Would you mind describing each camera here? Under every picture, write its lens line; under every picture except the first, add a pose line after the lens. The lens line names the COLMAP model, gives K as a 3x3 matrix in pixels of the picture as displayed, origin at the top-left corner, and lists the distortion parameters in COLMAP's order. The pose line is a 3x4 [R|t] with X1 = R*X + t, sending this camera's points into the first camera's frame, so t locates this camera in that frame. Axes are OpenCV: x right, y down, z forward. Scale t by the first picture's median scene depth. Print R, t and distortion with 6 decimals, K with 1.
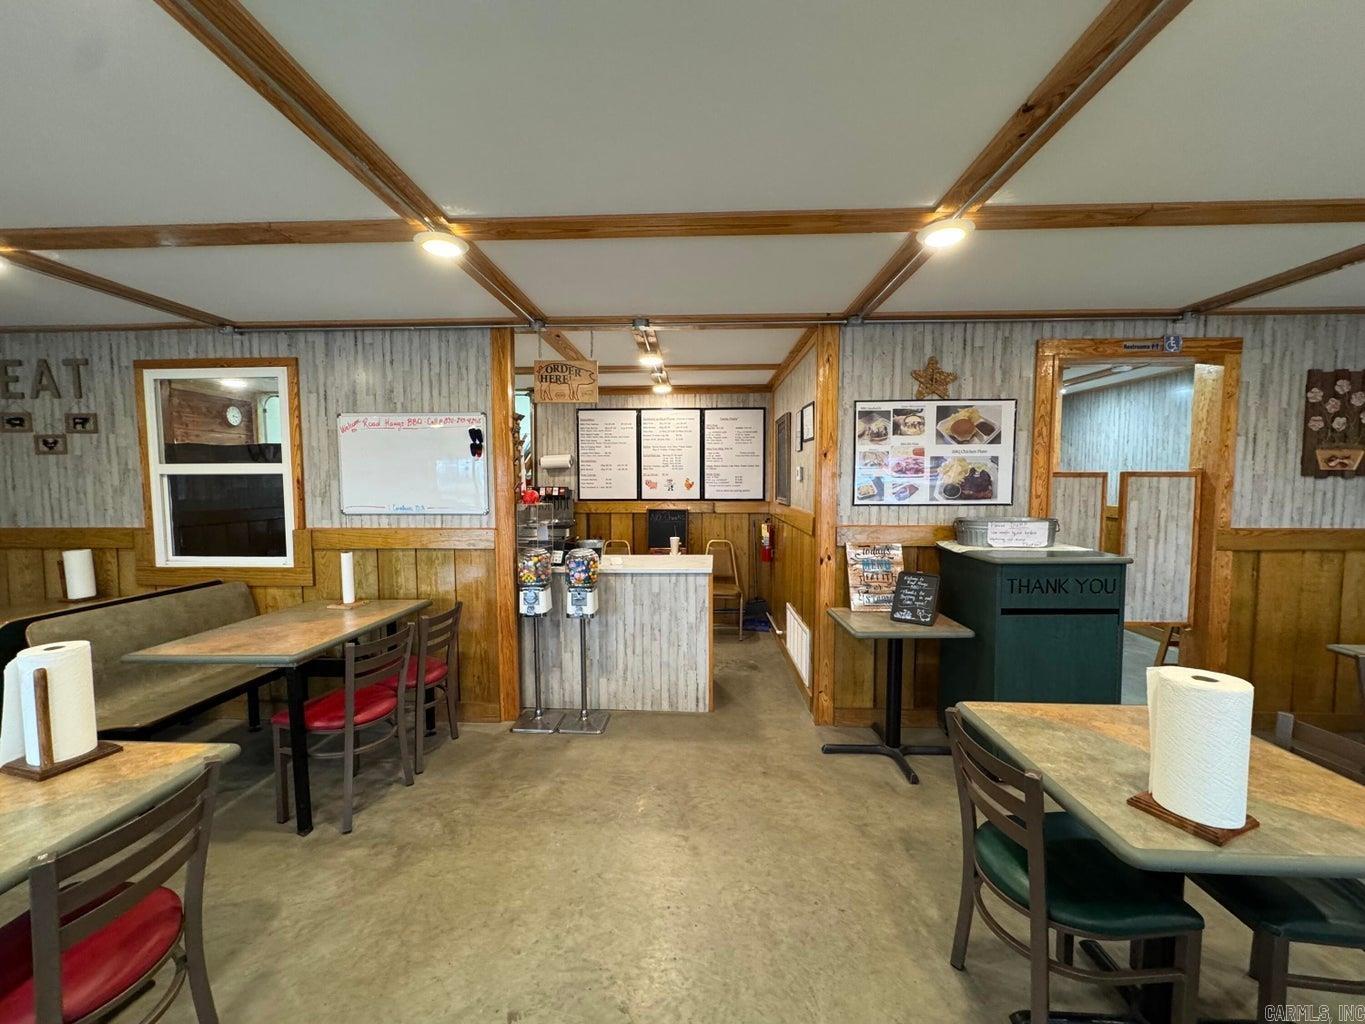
lens RADIAL K [[538.8, 0, 680.1], [0, 538.8, 514.7], [0, 0, 1]] dist [-0.002078, -0.000424]
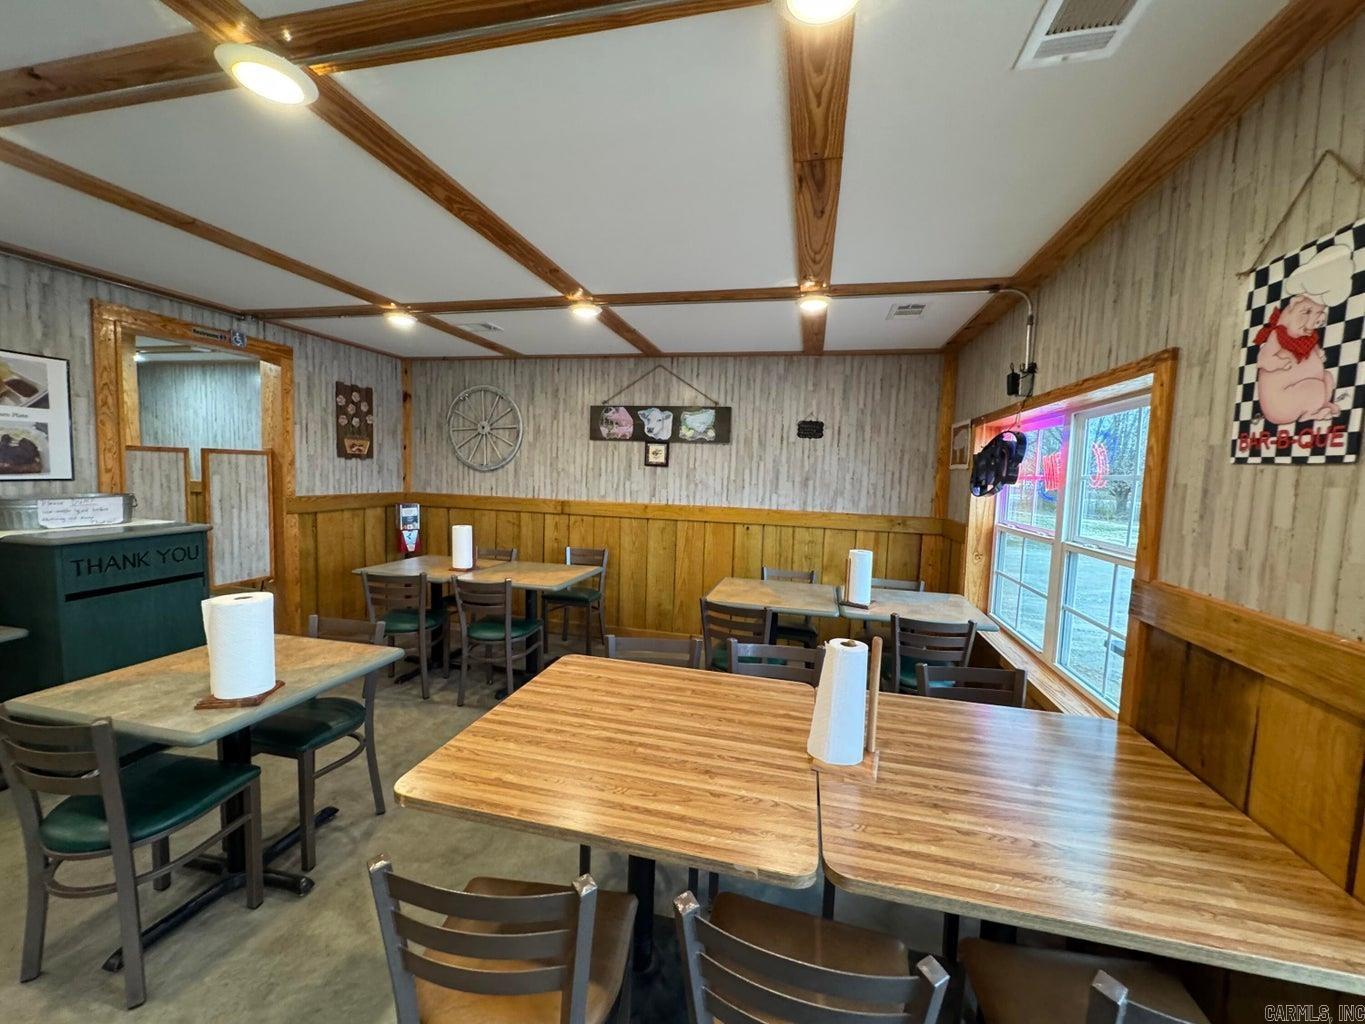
lens RADIAL K [[538.8, 0, 679.6], [0, 538.8, 510.6], [0, 0, 1]] dist [-0.002078, -0.000424]
pose [[0.188640, -0.066475, 0.979794, -0.063237], [0.031913, 0.997594, 0.061539, 0.009621], [-0.981528, 0.019659, 0.190307, -0.144829]]
